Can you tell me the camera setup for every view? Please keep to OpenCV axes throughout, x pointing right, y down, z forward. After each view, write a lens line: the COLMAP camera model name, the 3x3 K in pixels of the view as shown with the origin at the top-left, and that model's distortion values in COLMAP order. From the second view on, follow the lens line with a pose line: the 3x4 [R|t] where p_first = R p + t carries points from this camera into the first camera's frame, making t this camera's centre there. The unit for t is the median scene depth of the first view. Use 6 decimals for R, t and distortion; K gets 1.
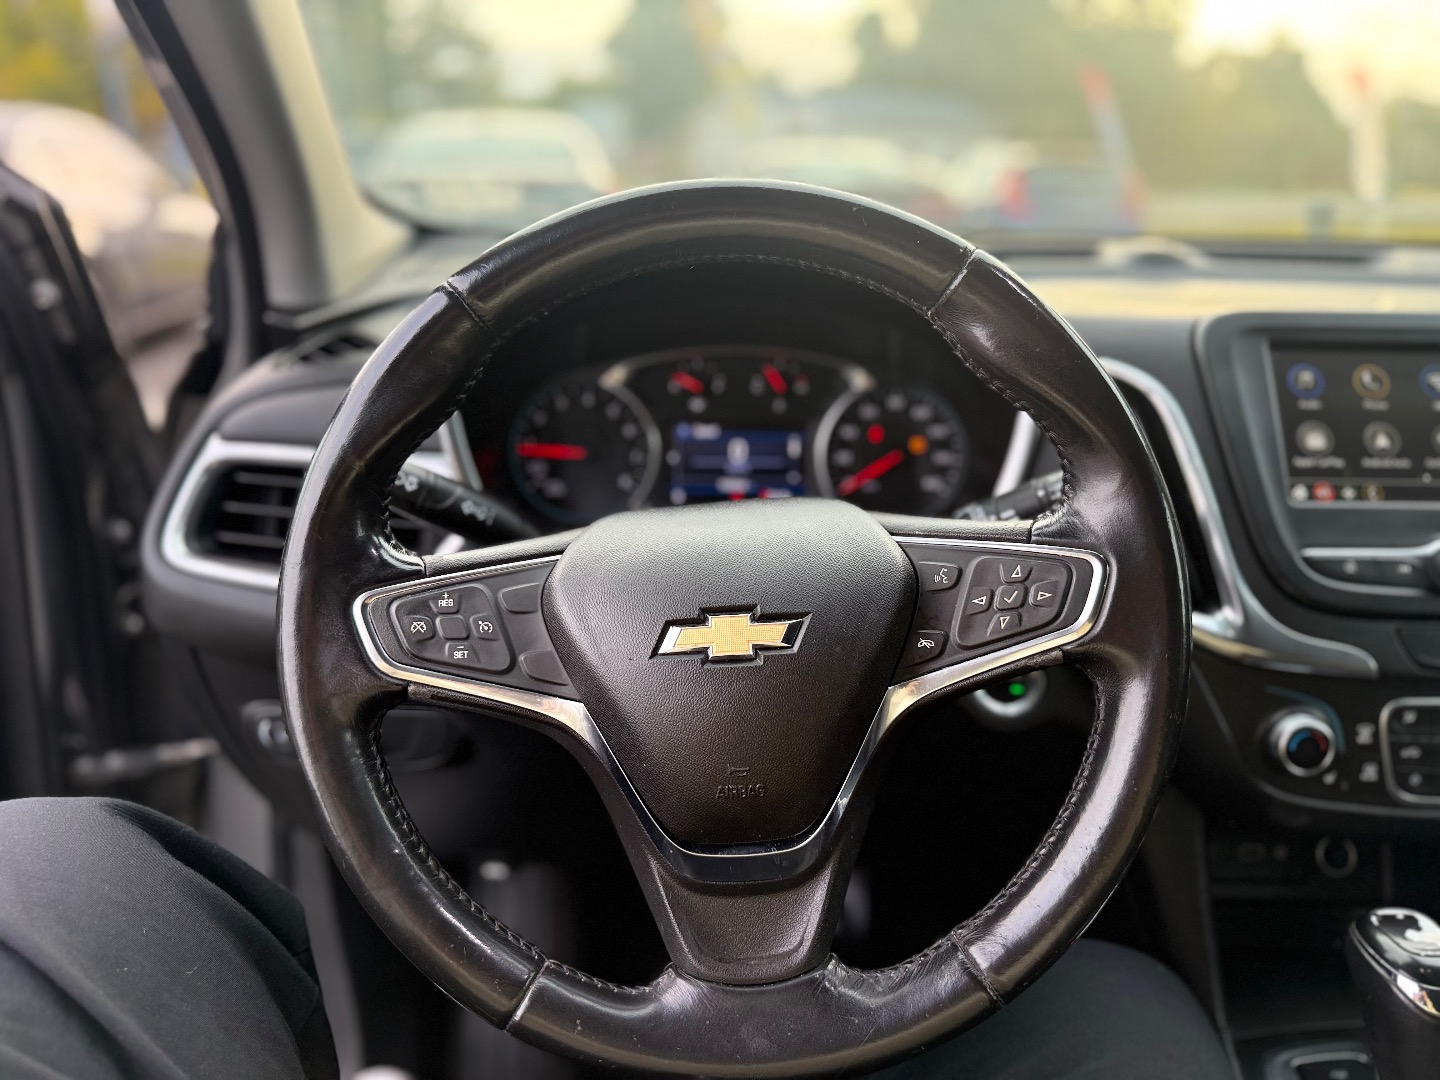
lens RADIAL K [[1030.9, 0, 720.0], [0, 1030.9, 540.0], [0, 0, 1]] dist [0.052160, -0.103437]
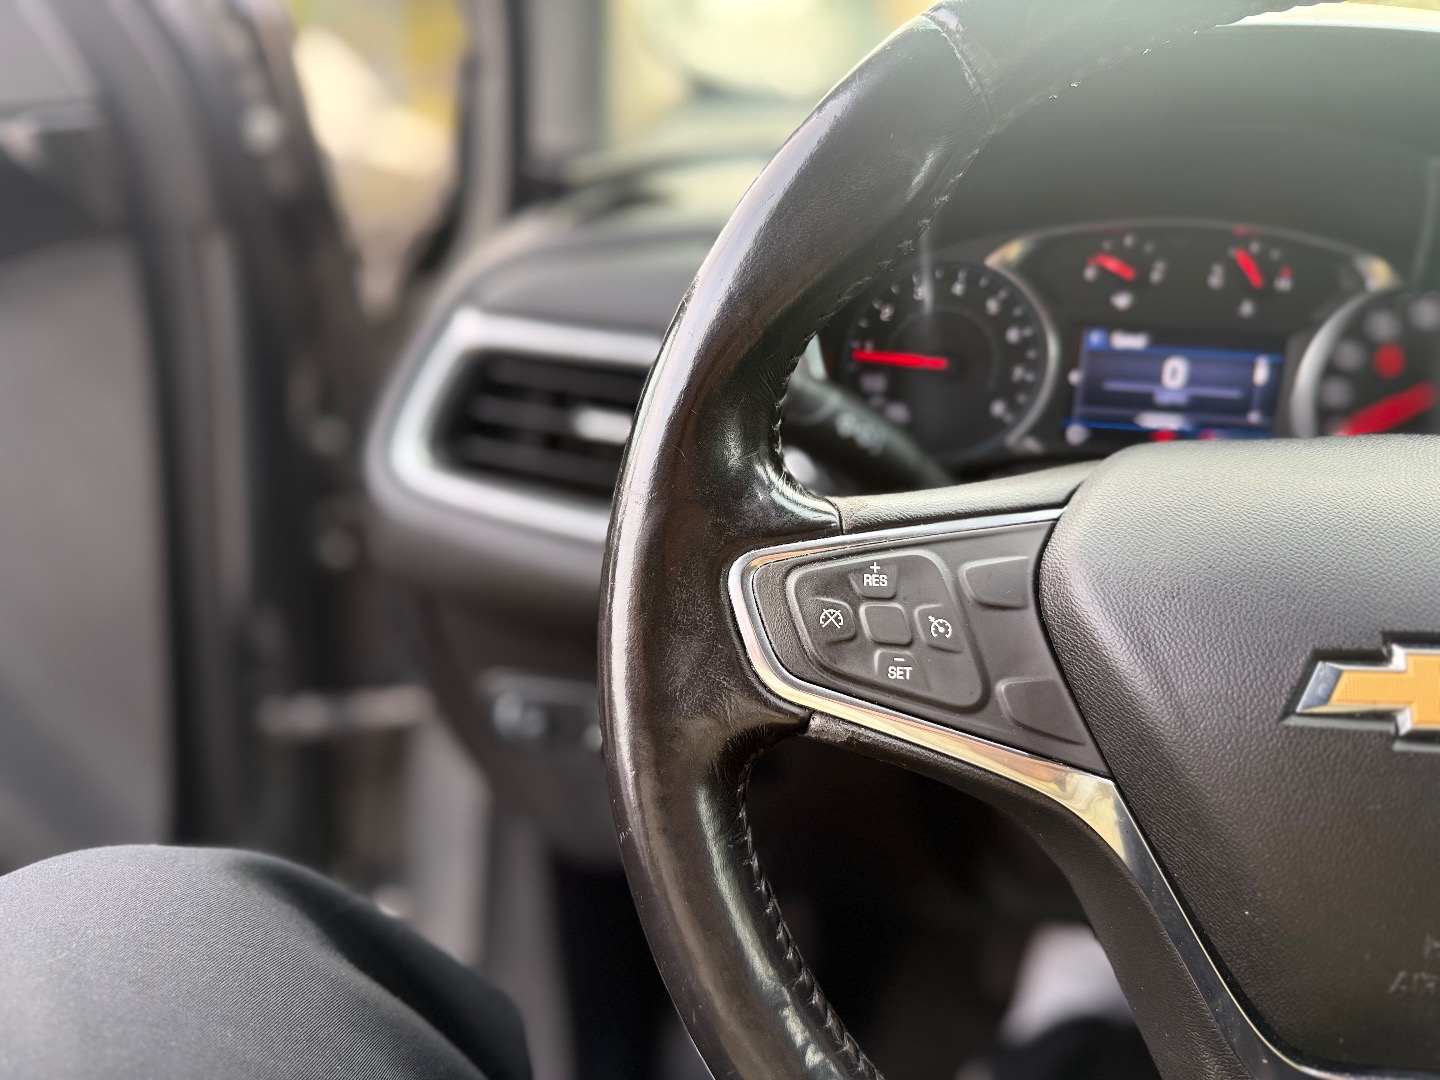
lens RADIAL K [[1050.8, 0, 720.0], [0, 1050.8, 540.0], [0, 0, 1]] dist [0.057442, -0.157366]
pose [[0.985807, 0.074687, -0.150355, -0.259934], [-0.067888, 0.996446, 0.049862, 0.014765], [0.153545, -0.038947, 0.987374, 0.400535]]
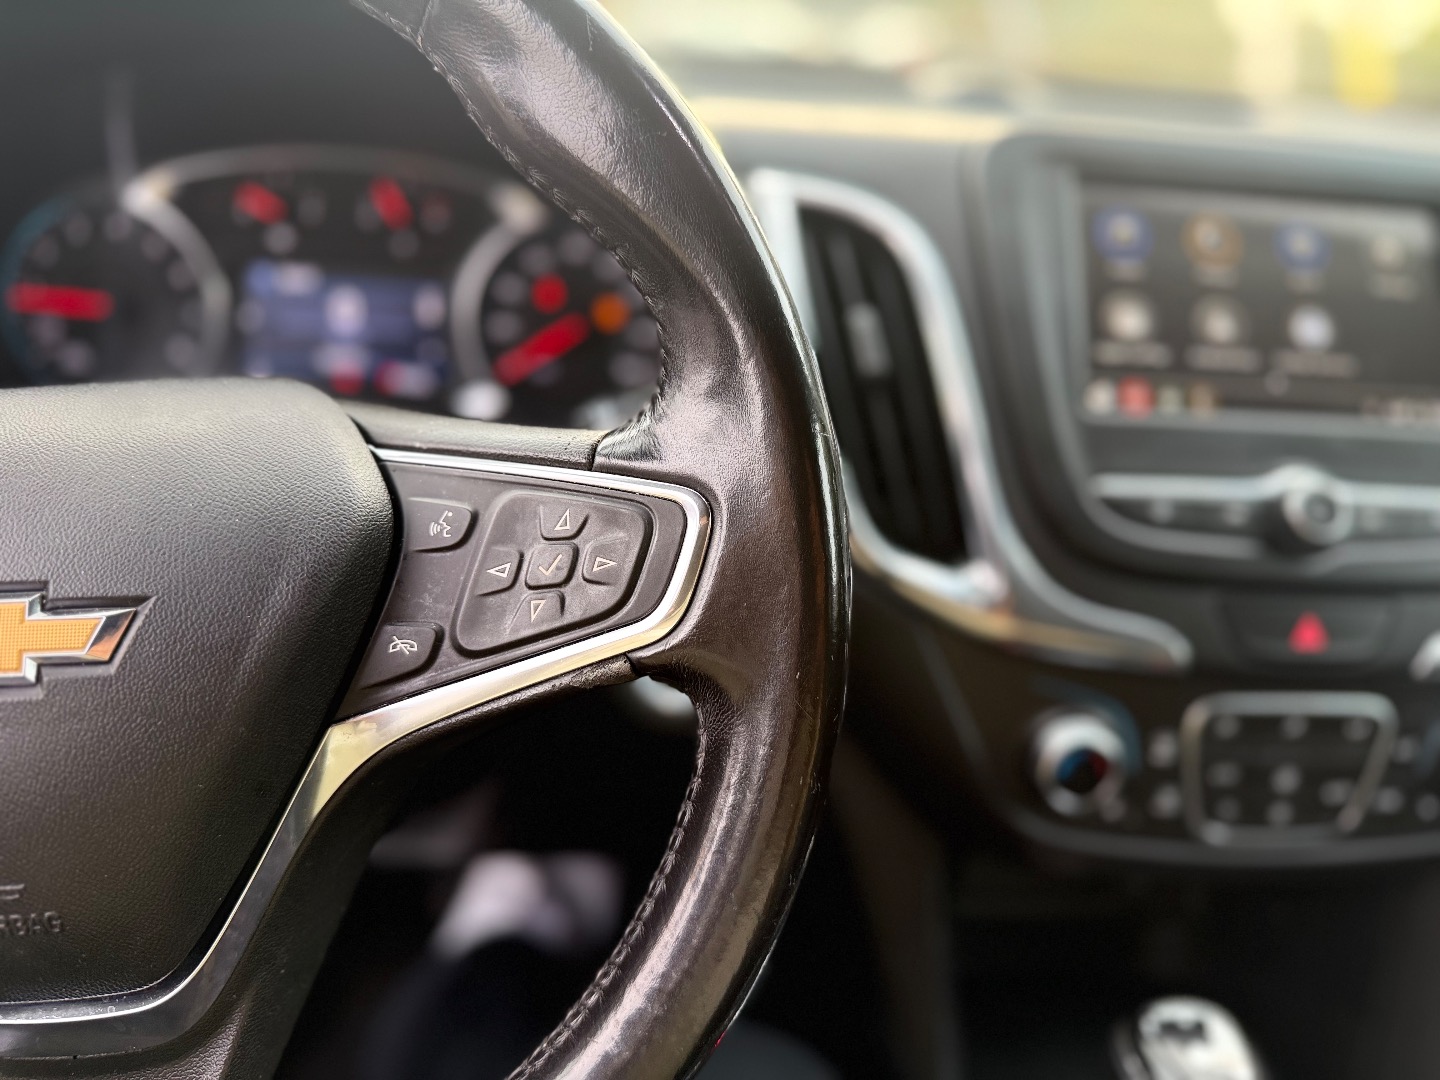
lens RADIAL K [[1084.8, 0, 758.7], [0, 1084.8, 544.2], [0, 0, 1]] dist [-0.031948, -0.000123]
pose [[0.992018, 0.013244, 0.125401, 0.312069], [-0.025727, 0.994809, 0.098449, -0.016912], [-0.123446, -0.100890, 0.987209, 0.396749]]
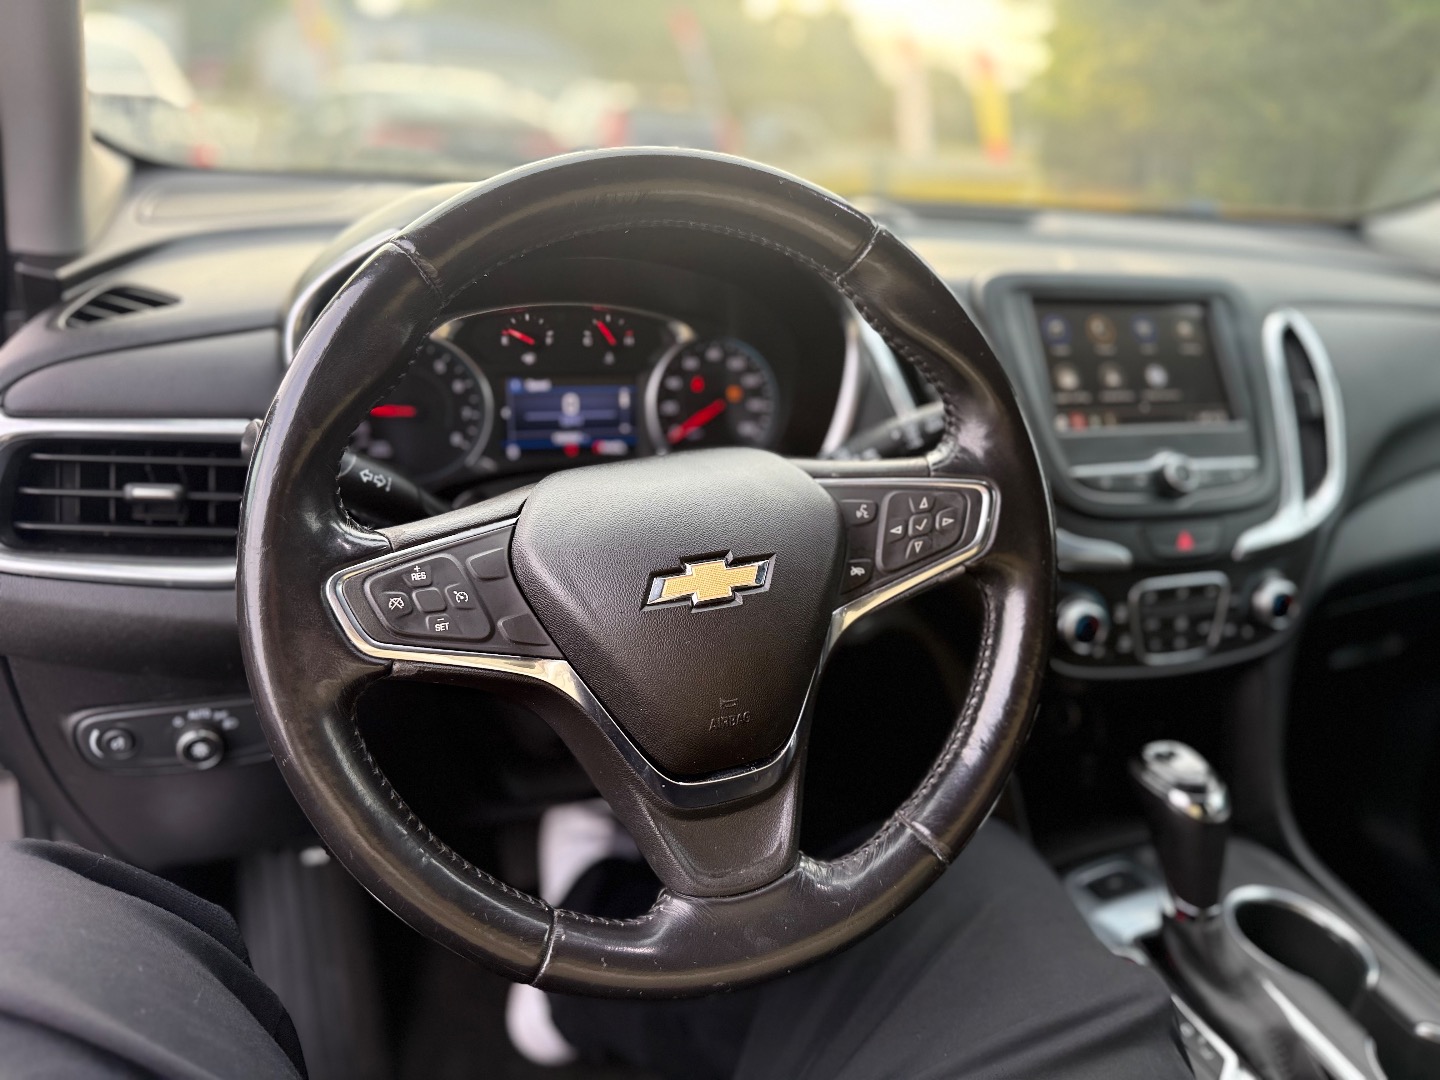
lens RADIAL K [[1030.9, 0, 720.0], [0, 1030.9, 540.0], [0, 0, 1]] dist [0.052160, -0.103437]
pose [[0.931795, -0.082638, 0.353453, -0.336464], [0.062943, 0.995774, 0.066881, -0.019858], [-0.357486, -0.040072, 0.933058, -0.007278]]
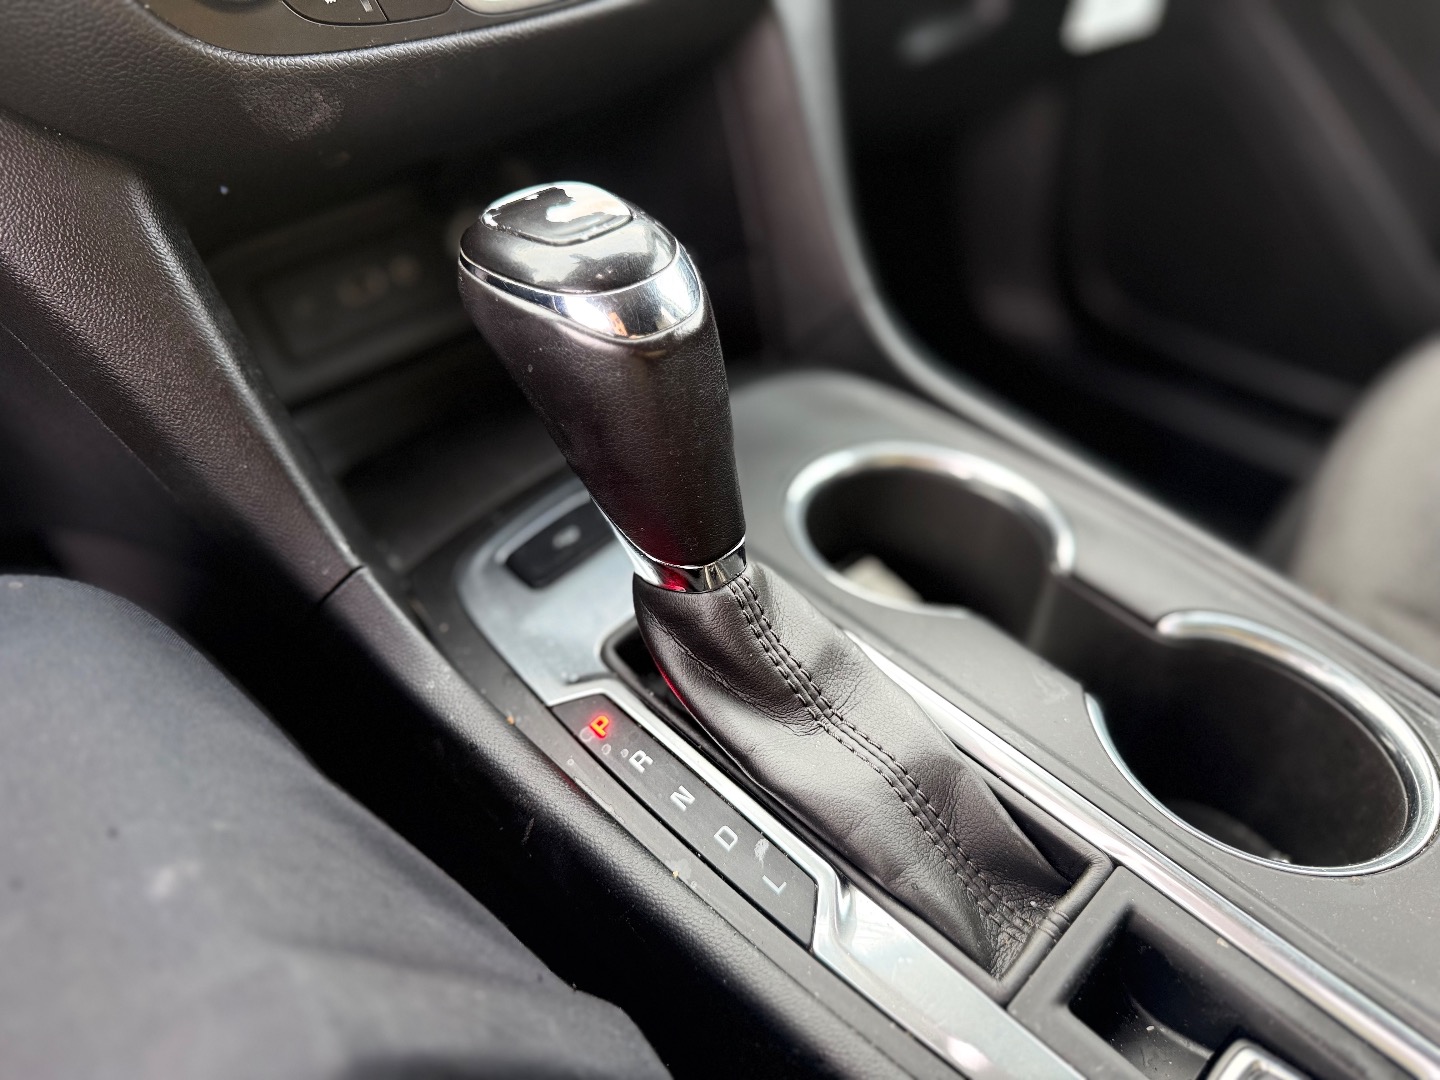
lens RADIAL K [[1050.8, 0, 720.0], [0, 1050.8, 540.0], [0, 0, 1]] dist [0.057442, -0.157366]
pose [[0.698260, -0.481545, 0.529667, 0.429583], [0.264094, 0.861015, 0.434635, 0.352884], [-0.665347, -0.163606, 0.728386, 0.618797]]
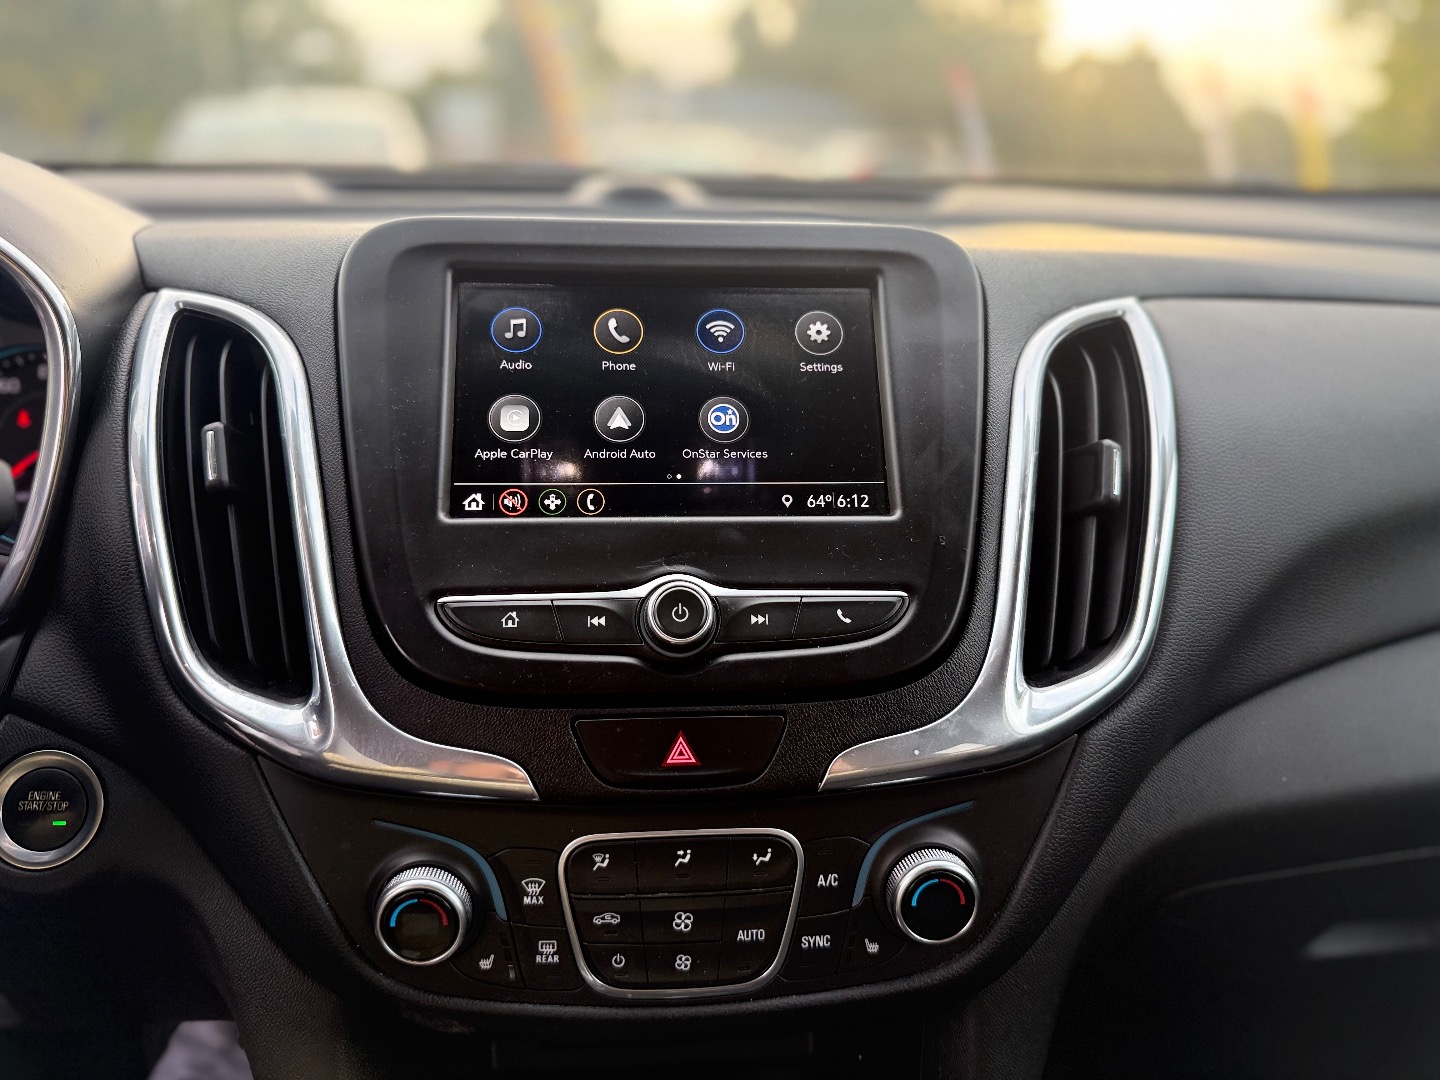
lens RADIAL K [[1050.8, 0, 720.0], [0, 1050.8, 540.0], [0, 0, 1]] dist [0.057442, -0.157366]
pose [[0.994610, -0.017956, 0.102120, 0.819340], [0.018302, 0.999830, -0.002449, -0.022961], [-0.102058, 0.004305, 0.994769, 0.432590]]
